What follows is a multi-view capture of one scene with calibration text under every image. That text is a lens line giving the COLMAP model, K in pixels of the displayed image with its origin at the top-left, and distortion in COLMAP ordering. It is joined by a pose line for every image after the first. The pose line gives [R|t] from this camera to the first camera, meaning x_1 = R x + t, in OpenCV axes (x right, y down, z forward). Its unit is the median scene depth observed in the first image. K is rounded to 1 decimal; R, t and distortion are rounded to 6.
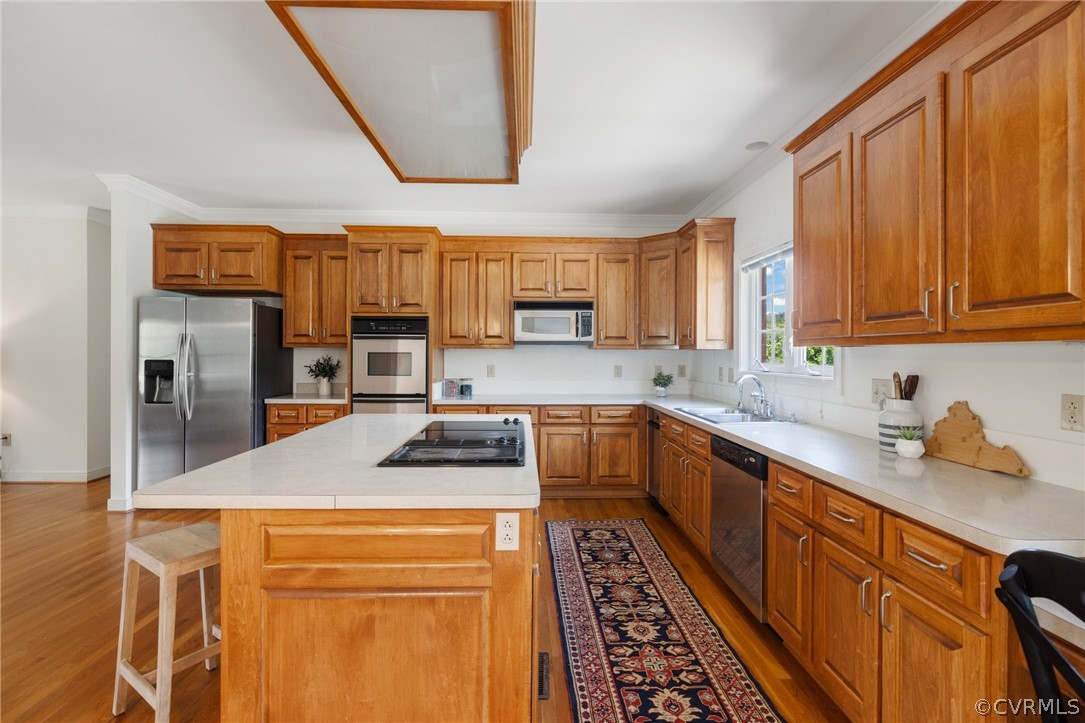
lens RADIAL K [[492.0, 0, 539.3], [0, 492.0, 342.8], [0, 0, 1]] dist [-0.001501, -0.000189]
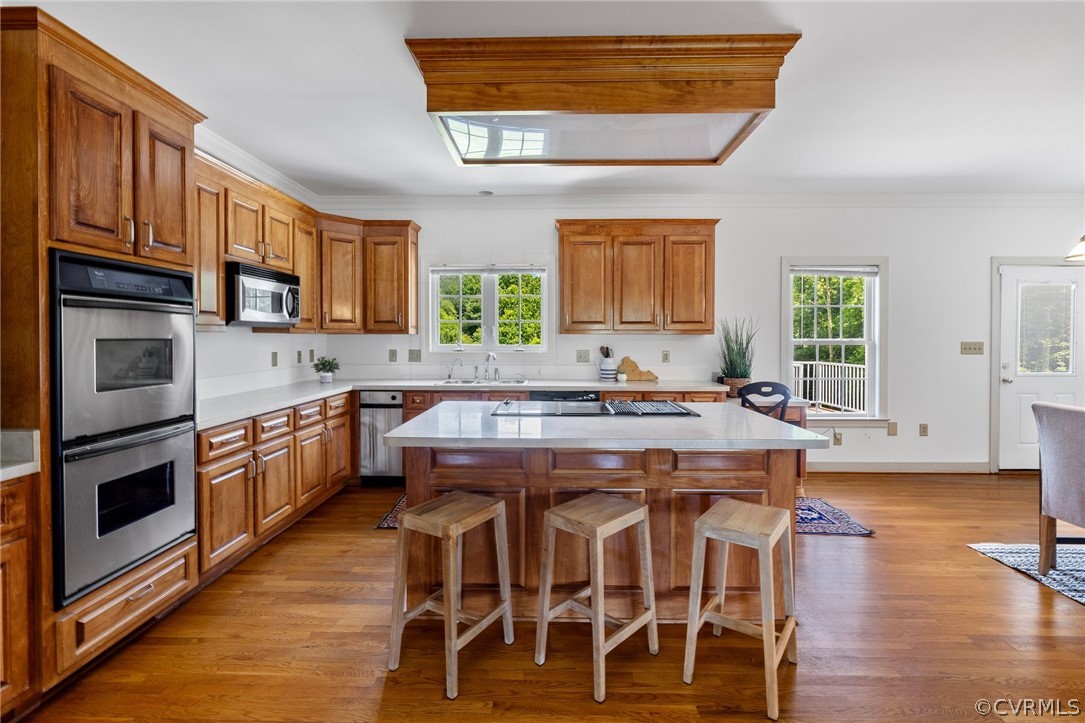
lens RADIAL K [[492.0, 0, 539.3], [0, 492.0, 342.8], [0, 0, 1]] dist [-0.001501, -0.000189]
pose [[0.052238, -0.015179, 0.998519, -0.757582], [-0.023765, 0.999582, 0.016438, 0.005878], [-0.998352, -0.024589, 0.051856, 0.582999]]
